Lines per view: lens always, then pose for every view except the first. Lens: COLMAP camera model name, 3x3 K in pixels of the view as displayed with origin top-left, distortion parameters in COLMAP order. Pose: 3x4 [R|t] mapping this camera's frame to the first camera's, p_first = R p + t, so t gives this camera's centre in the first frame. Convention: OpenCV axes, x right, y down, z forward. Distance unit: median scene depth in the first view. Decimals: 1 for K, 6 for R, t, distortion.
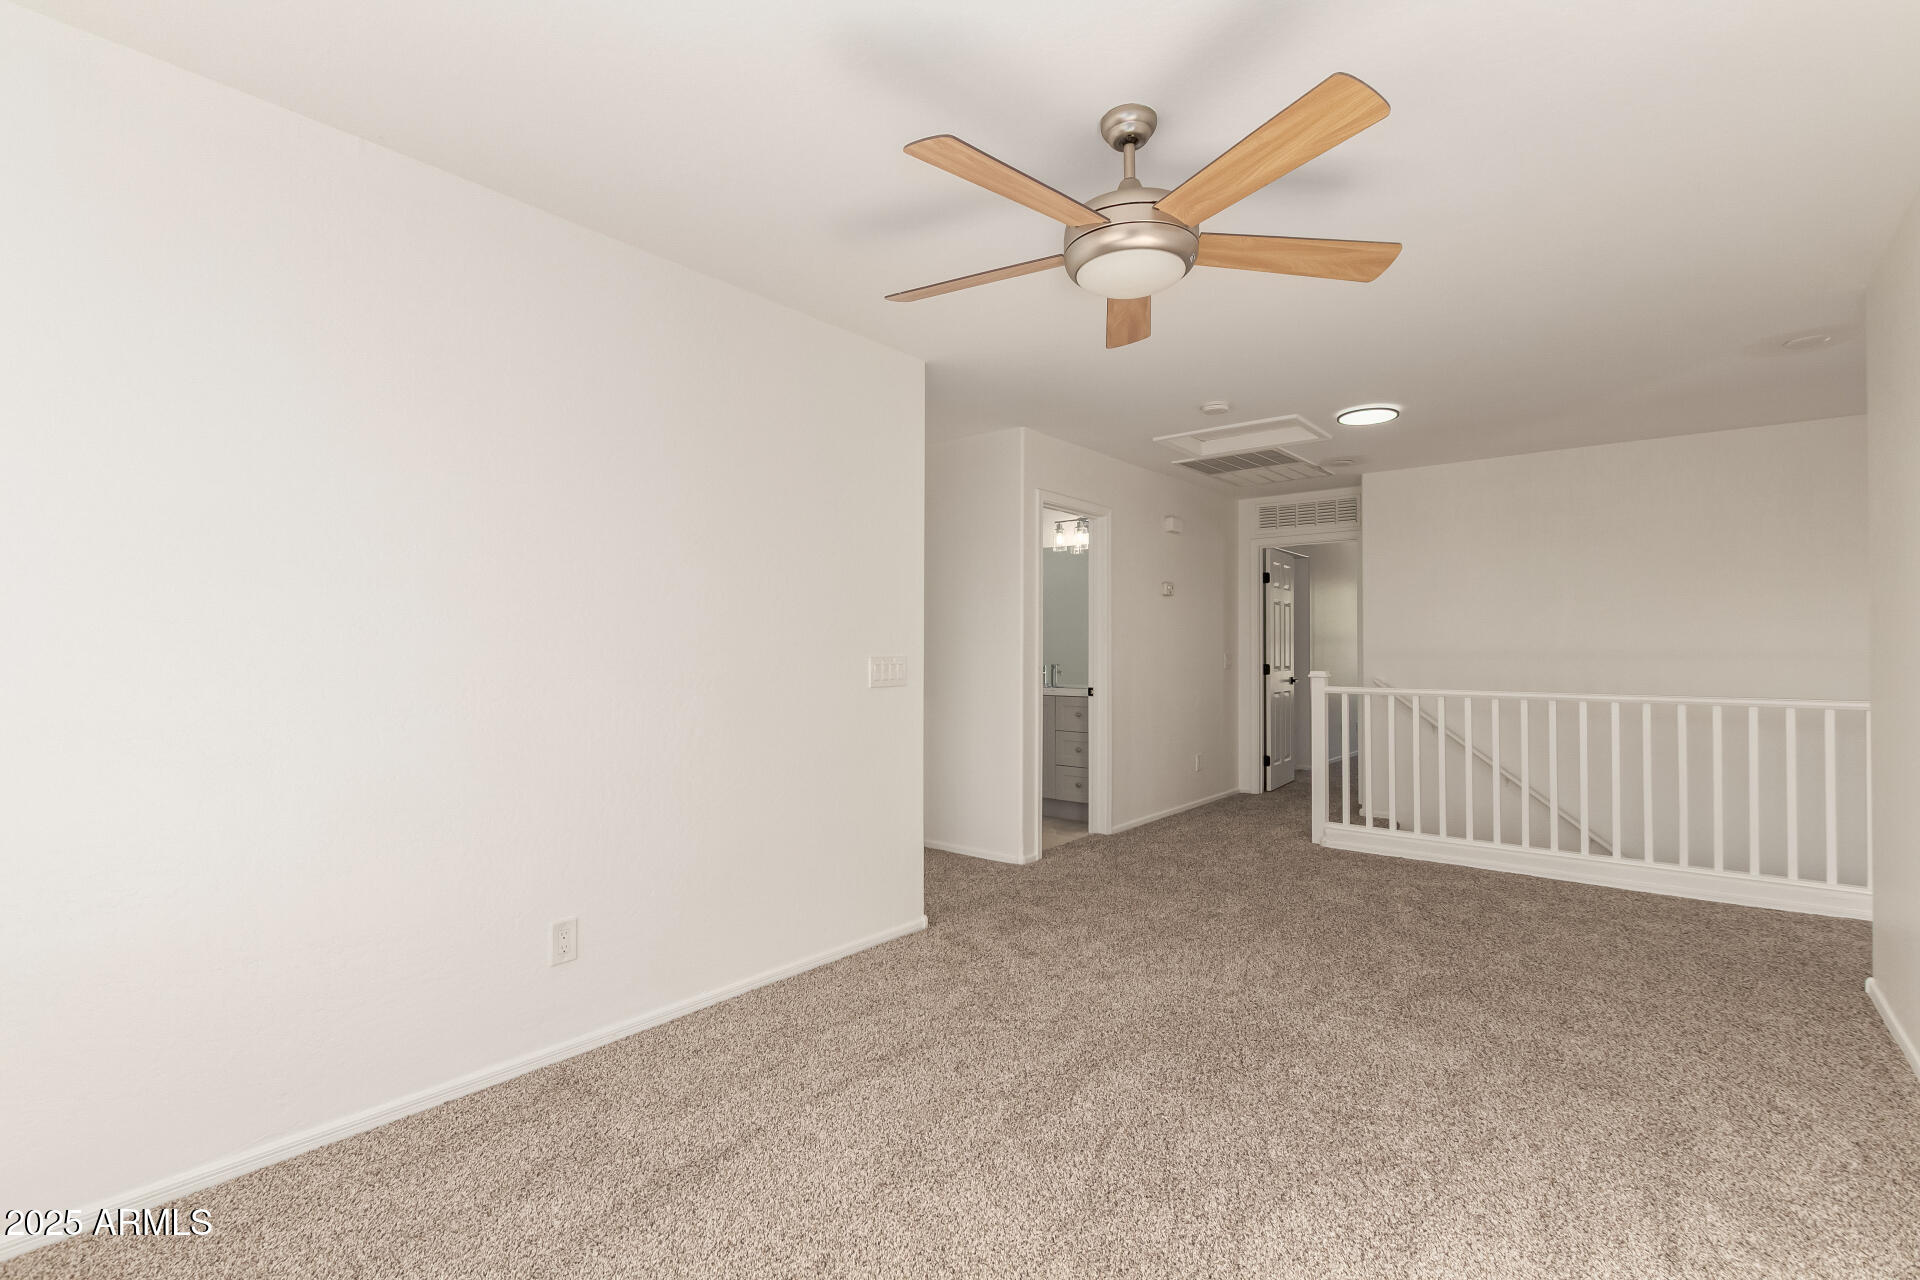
lens RADIAL K [[890.0, 0, 963.2], [0, 890.0, 644.1], [0, 0, 1]] dist [0.009280, 0.000423]
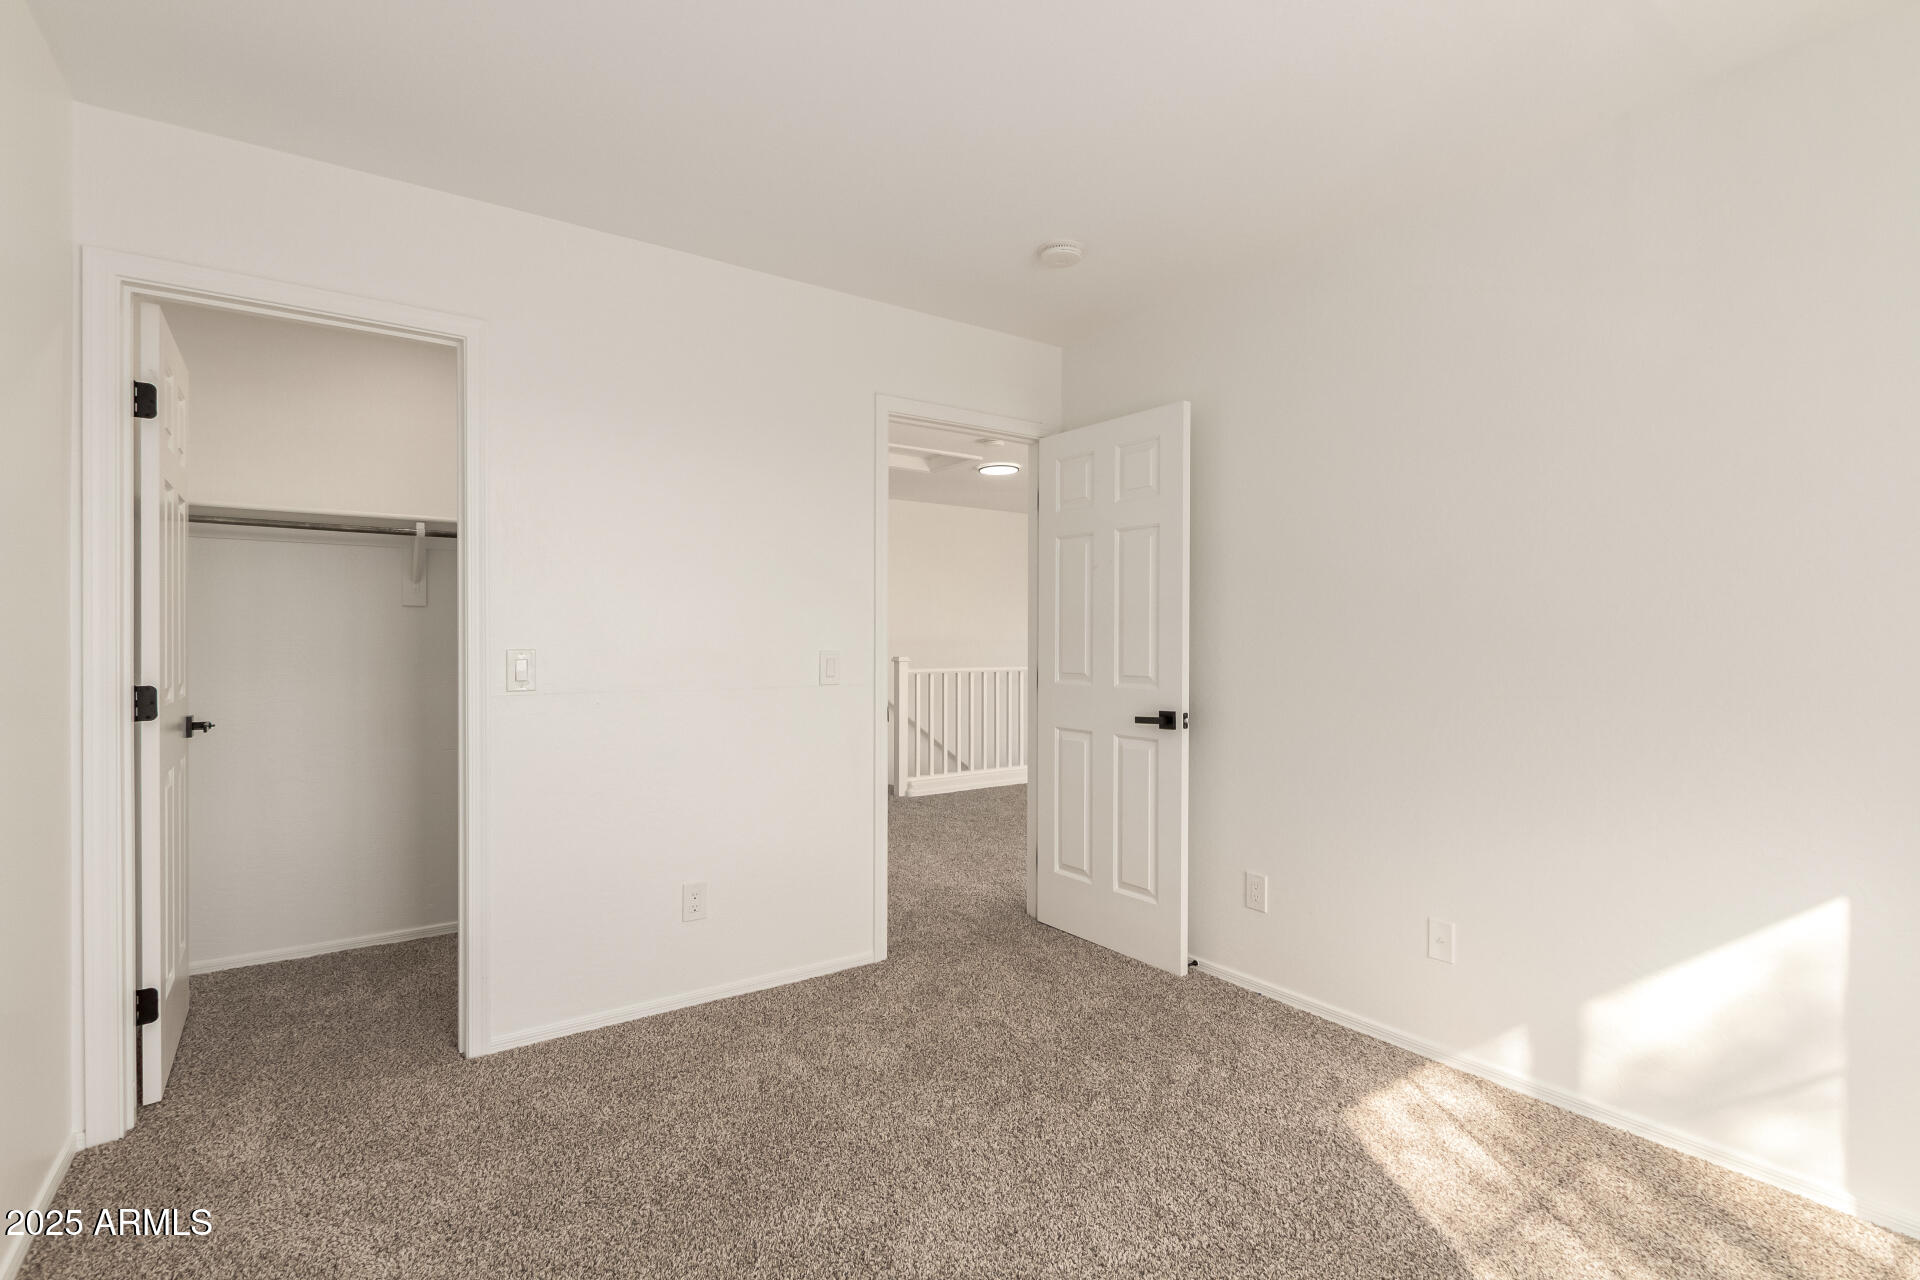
lens RADIAL K [[890.0, 0, 963.2], [0, 890.0, 644.1], [0, 0, 1]] dist [0.009280, 0.000423]
pose [[0.265330, -0.007833, 0.964126, -0.783788], [-0.009259, 0.999900, 0.010671, -0.000743], [-0.964113, -0.011759, 0.265231, 0.603925]]
